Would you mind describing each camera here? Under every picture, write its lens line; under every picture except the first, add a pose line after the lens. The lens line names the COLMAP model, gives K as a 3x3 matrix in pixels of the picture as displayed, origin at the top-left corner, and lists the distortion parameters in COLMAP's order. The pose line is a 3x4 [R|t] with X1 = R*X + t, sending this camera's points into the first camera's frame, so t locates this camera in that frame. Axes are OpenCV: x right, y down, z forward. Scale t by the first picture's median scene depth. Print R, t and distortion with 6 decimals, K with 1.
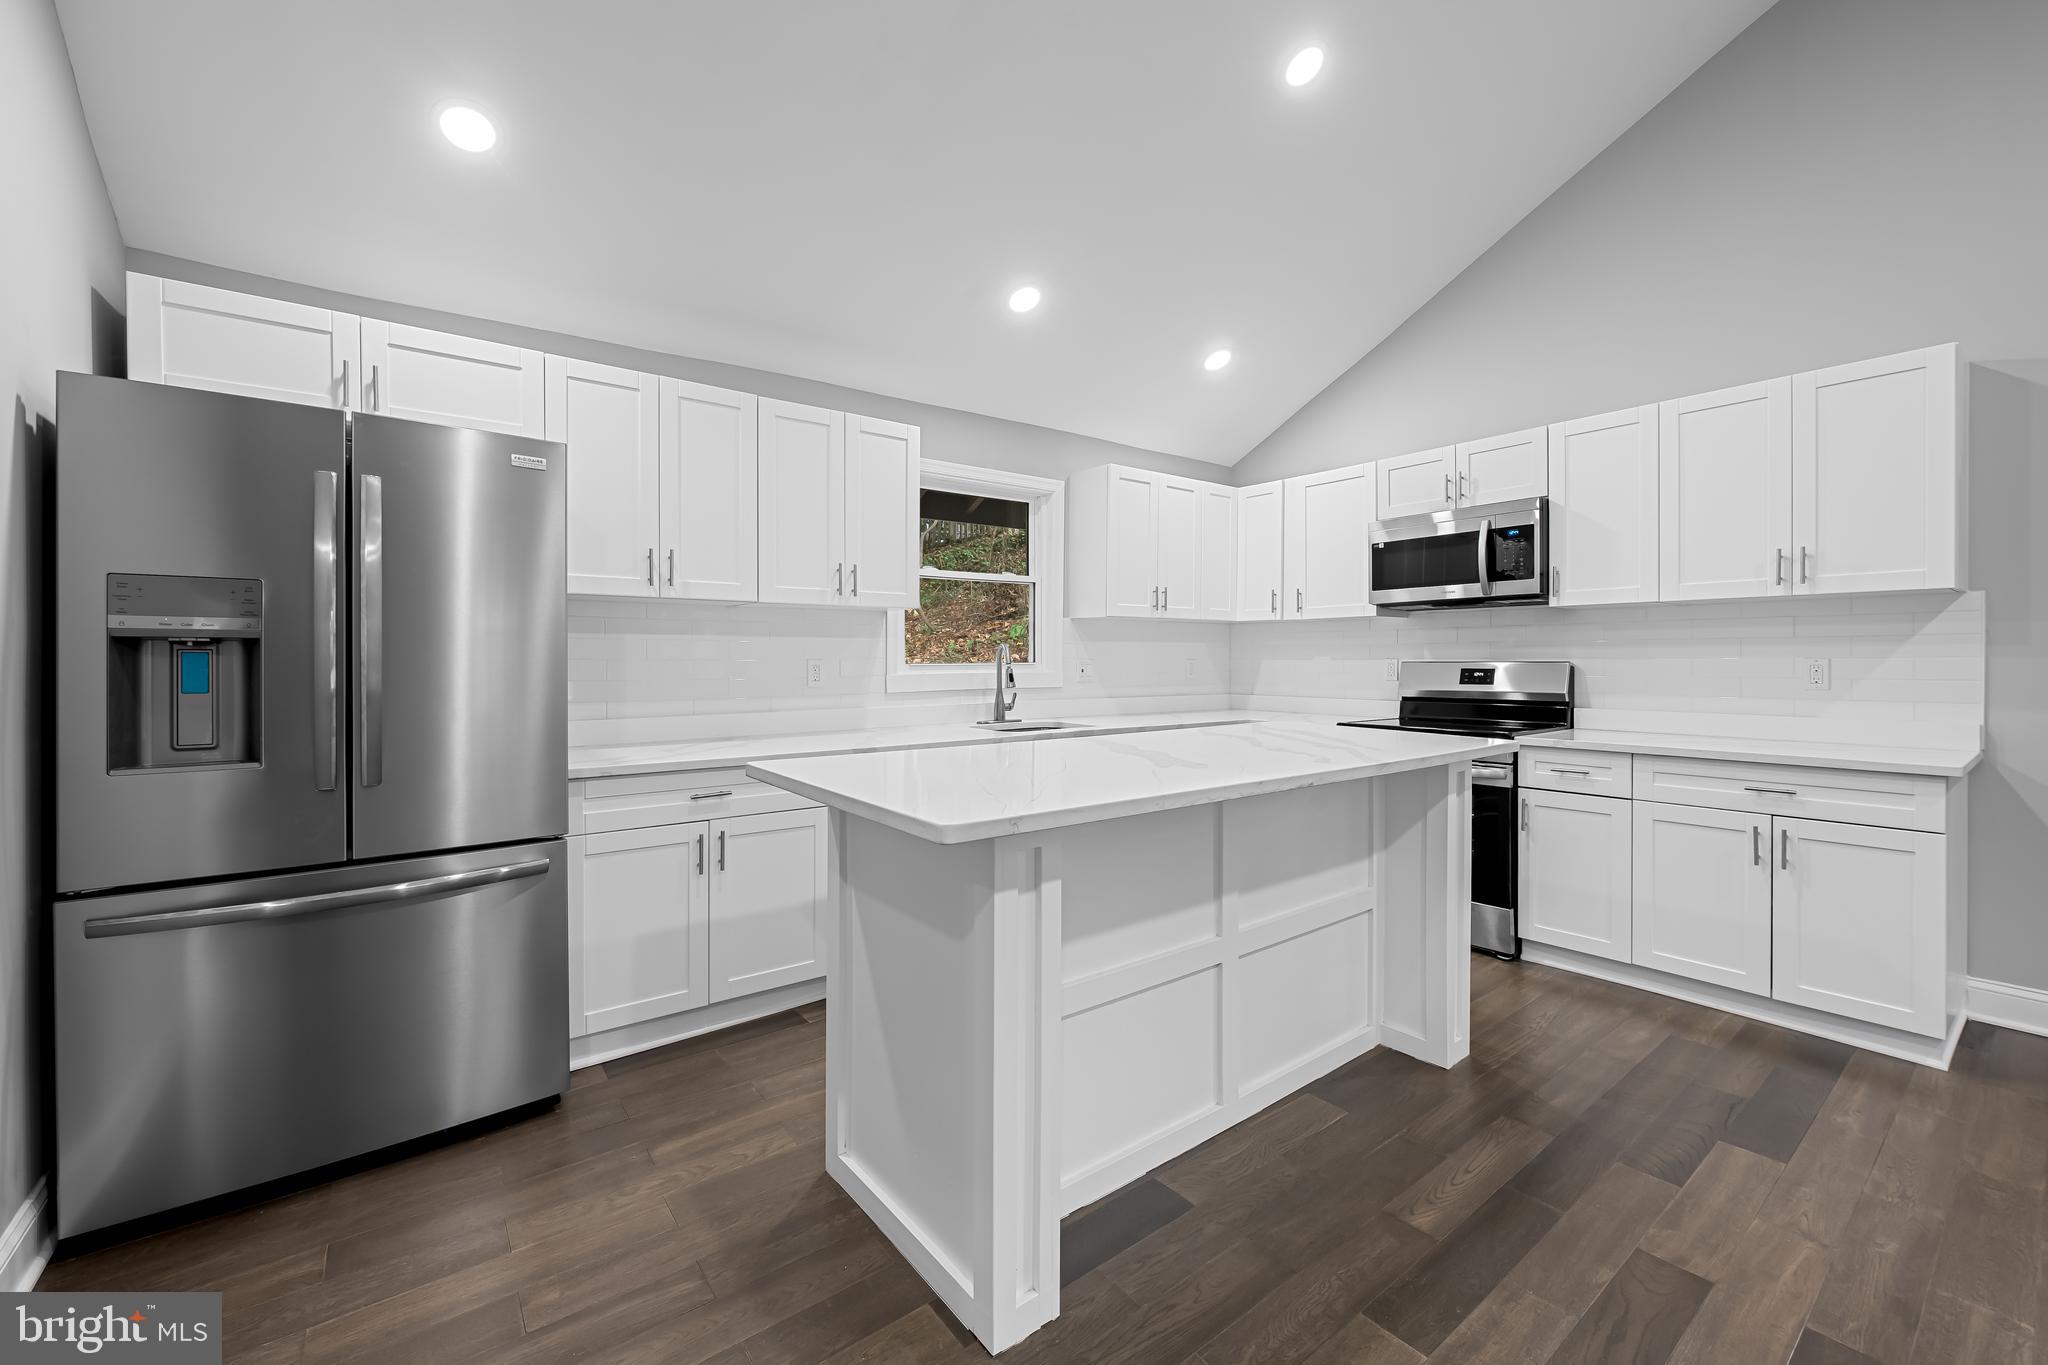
lens RADIAL K [[829.9, 0, 1033.5], [0, 829.9, 660.8], [0, 0, 1]] dist [-0.004087, -0.000058]
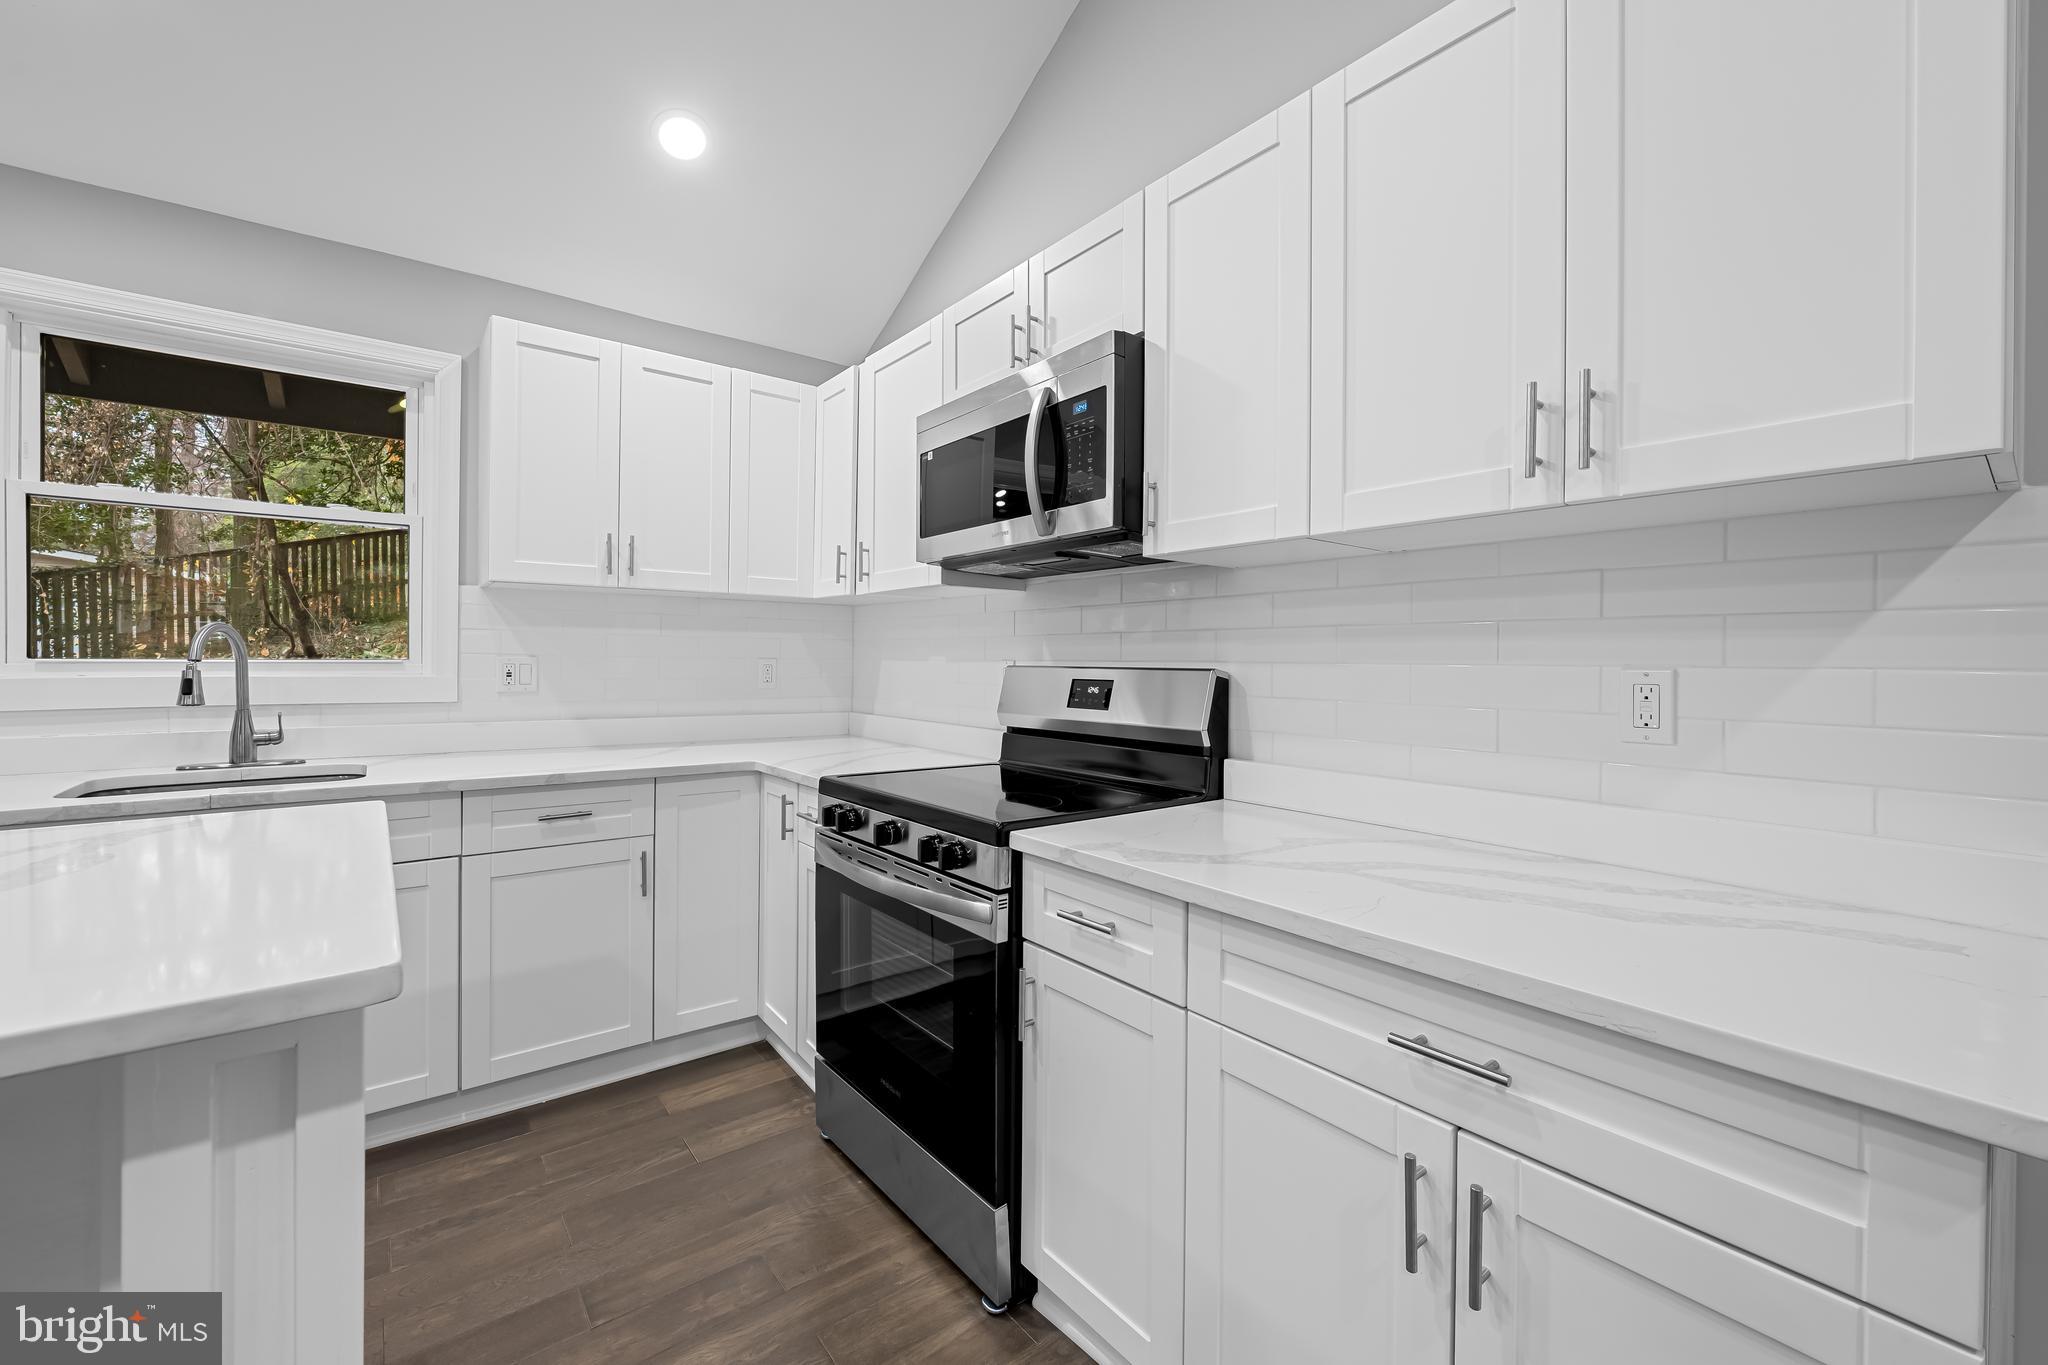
lens RADIAL K [[822.6, 0, 1028.6], [0, 822.6, 661.3], [0, 0, 1]] dist [-0.007771, 0.000034]
pose [[0.999905, 0.011136, 0.008116, 0.525353], [-0.011135, 0.999938, -0.000115, -0.002391], [-0.008117, 0.000025, 0.999967, 0.489661]]
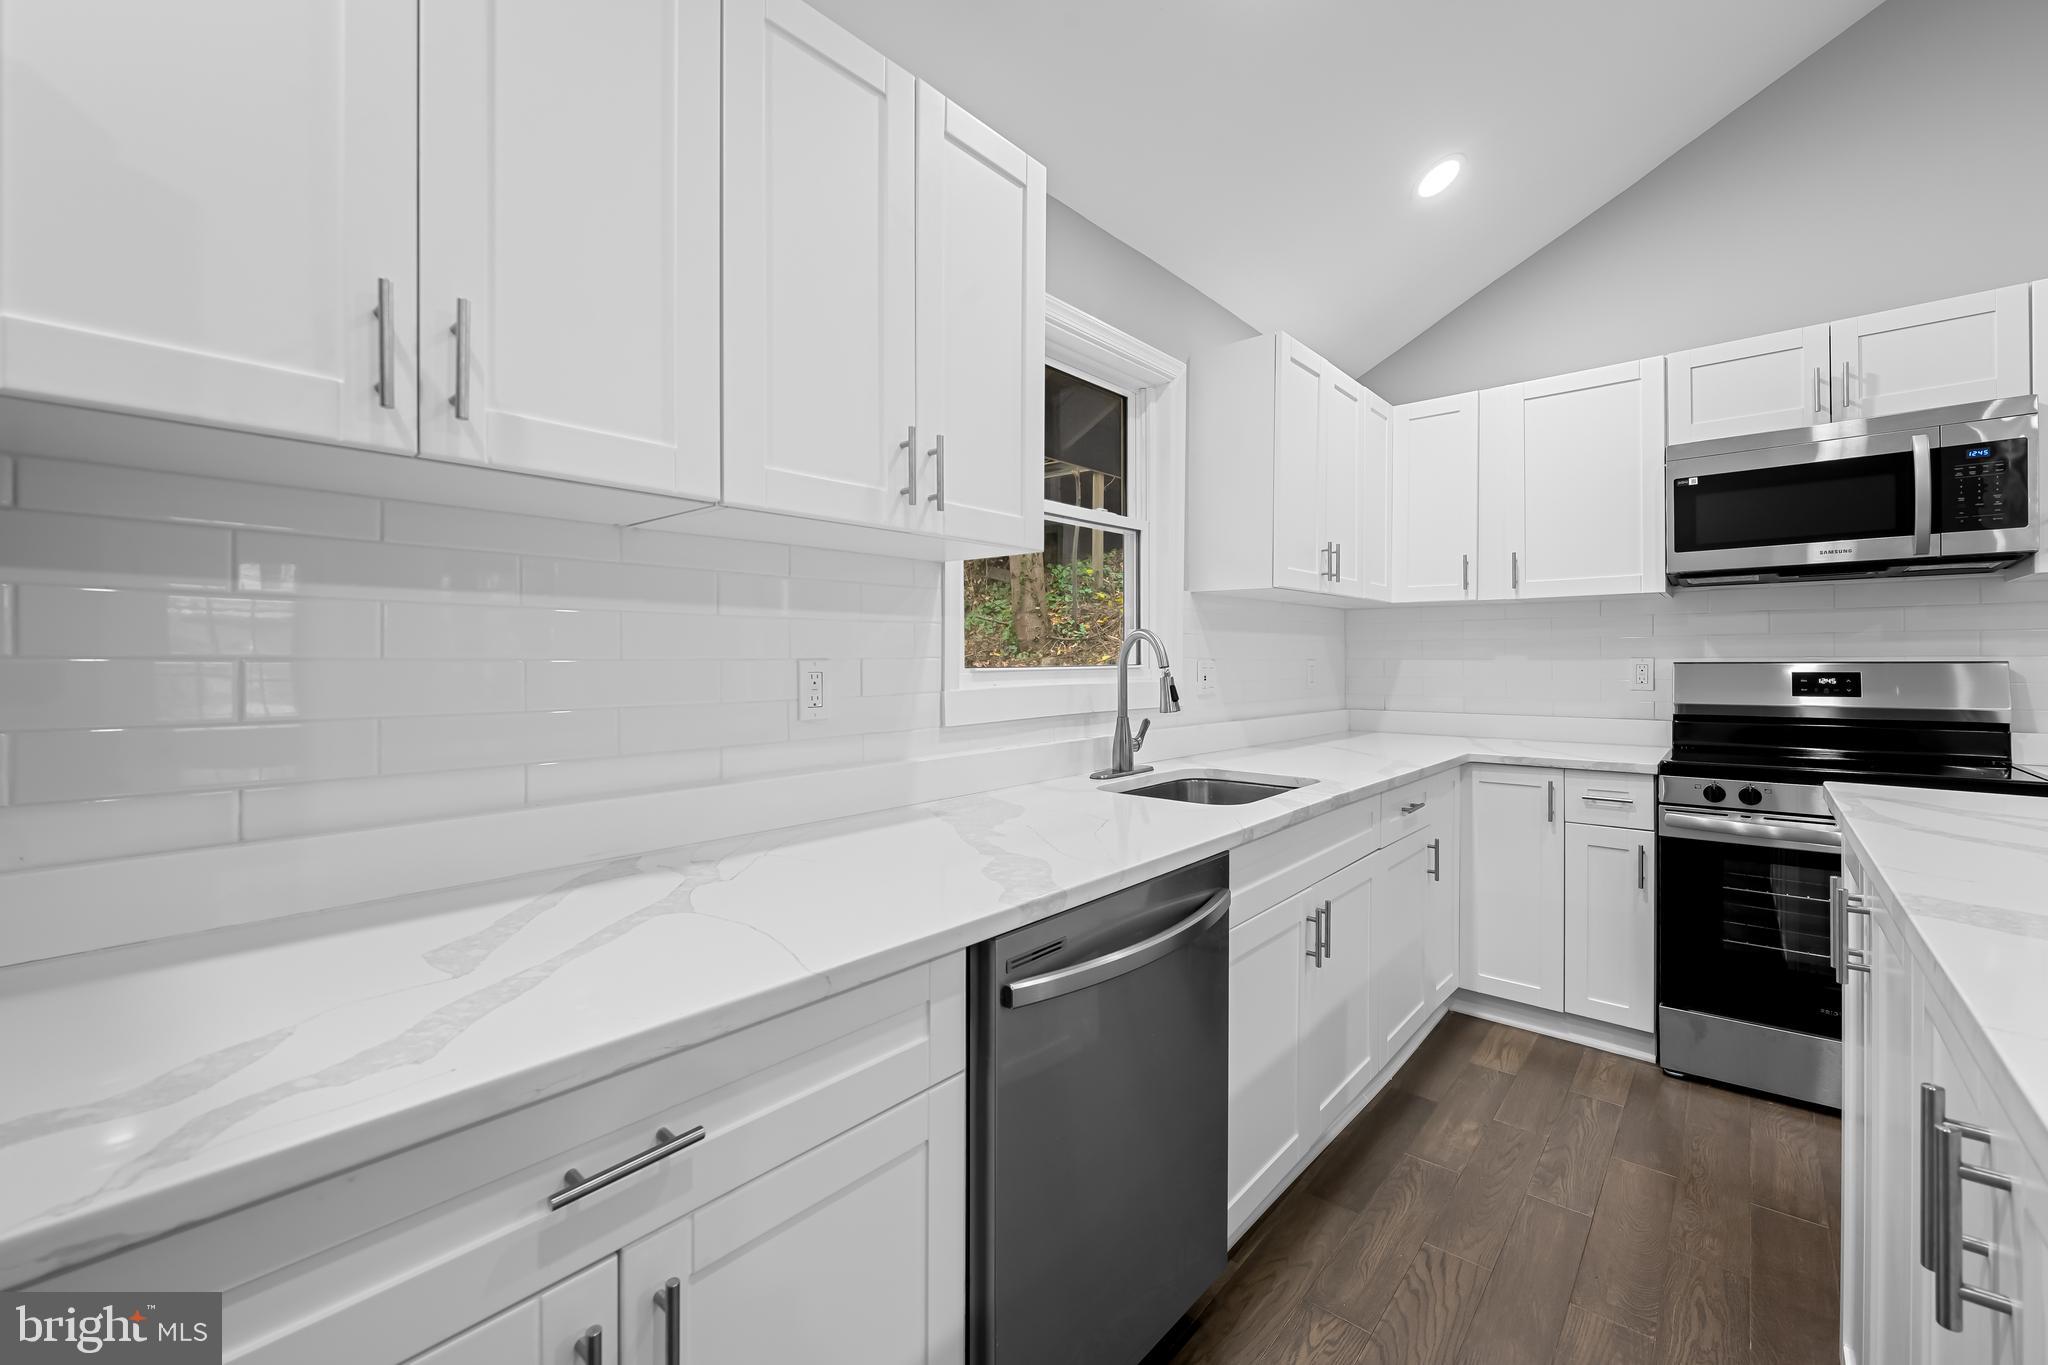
lens RADIAL K [[829.9, 0, 1033.5], [0, 829.9, 660.8], [0, 0, 1]] dist [-0.004087, -0.000058]
pose [[0.980708, -0.001681, 0.195473, -0.225593], [0.002215, 0.999994, -0.002512, 0.000393], [-0.195468, 0.002897, 0.980706, 0.514026]]
